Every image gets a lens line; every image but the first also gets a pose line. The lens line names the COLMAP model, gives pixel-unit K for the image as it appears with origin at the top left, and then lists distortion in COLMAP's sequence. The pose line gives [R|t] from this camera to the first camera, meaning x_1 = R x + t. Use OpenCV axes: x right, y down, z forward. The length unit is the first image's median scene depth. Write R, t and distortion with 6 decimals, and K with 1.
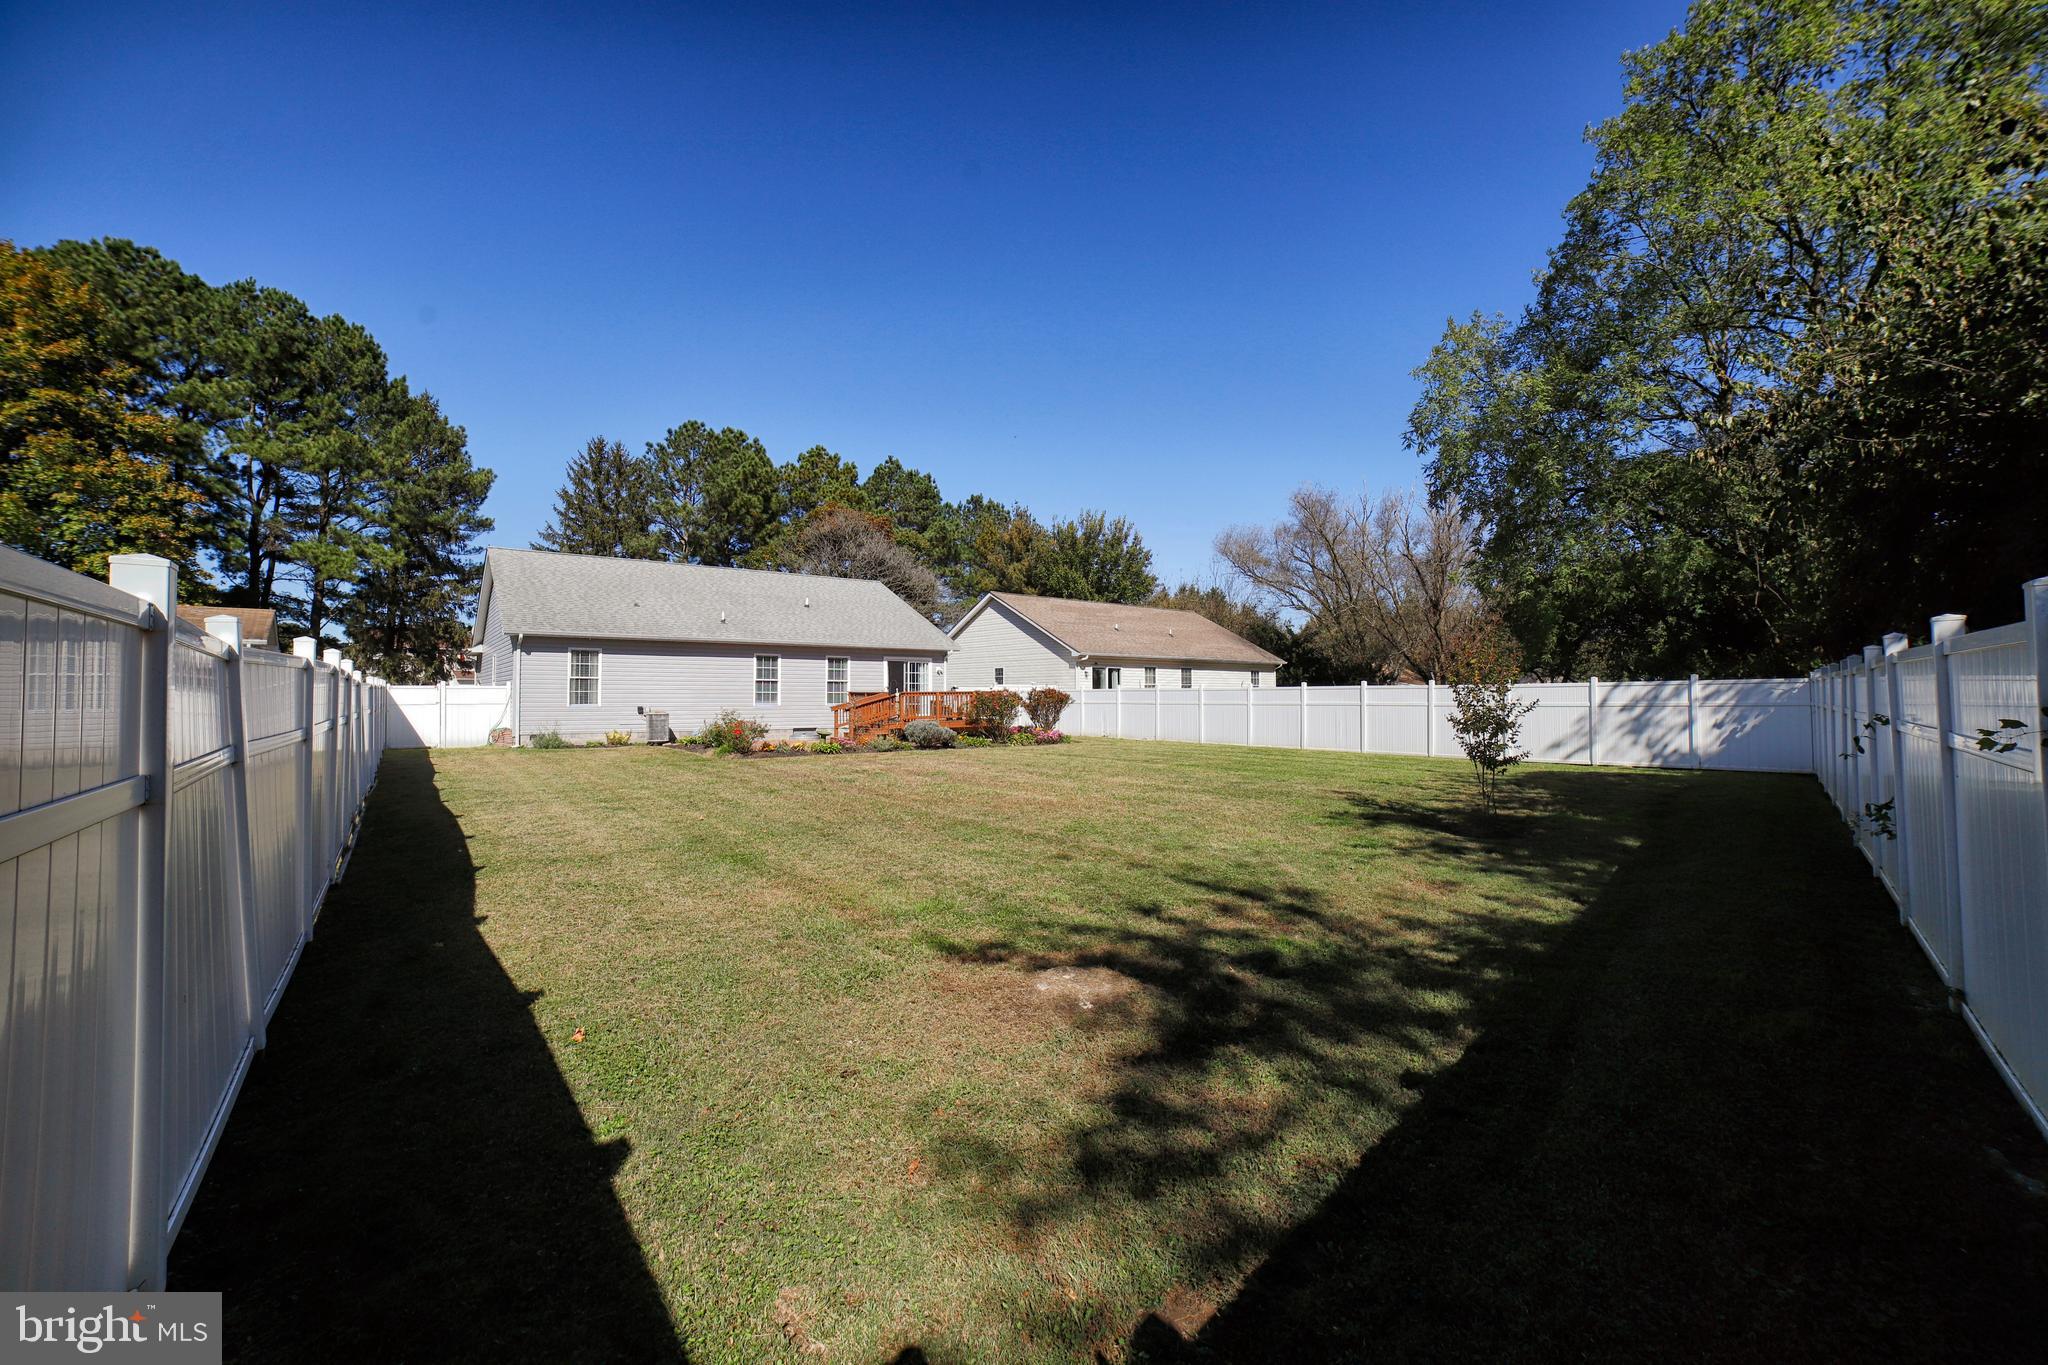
lens RADIAL K [[820.7, 0, 1022.1], [0, 820.7, 666.6], [0, 0, 1]] dist [-0.110596, 0.037213]
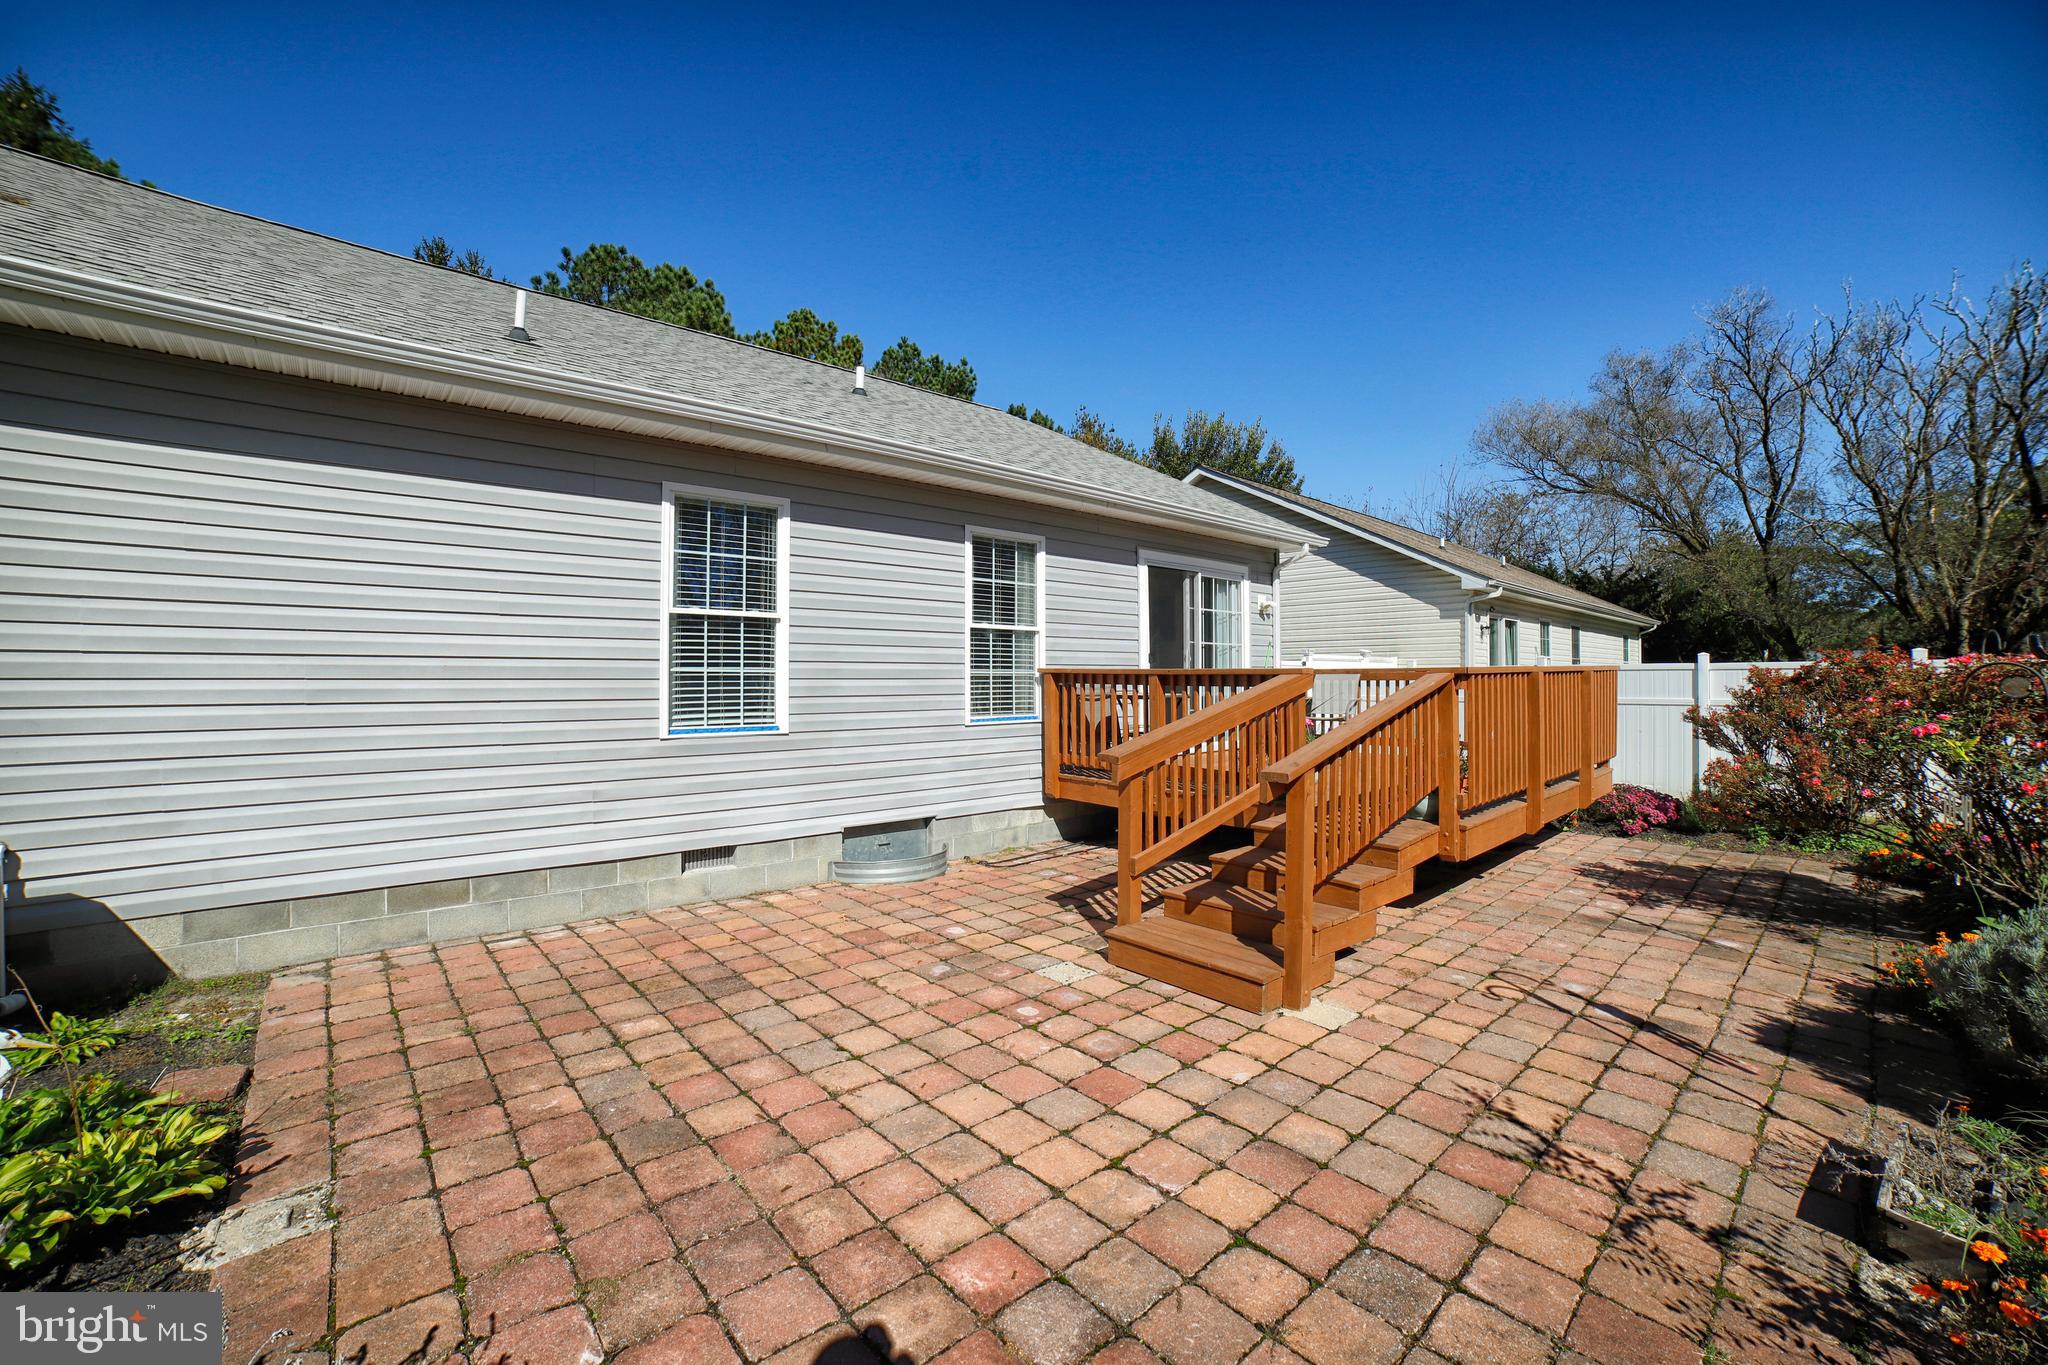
lens RADIAL K [[820.7, 0, 1022.1], [0, 820.7, 666.6], [0, 0, 1]] dist [-0.110596, 0.037213]
pose [[0.998984, -0.002951, 0.044977, -0.220125], [0.002100, 0.999818, 0.018939, 0.023684], [-0.045025, -0.018826, 0.998808, 0.701346]]
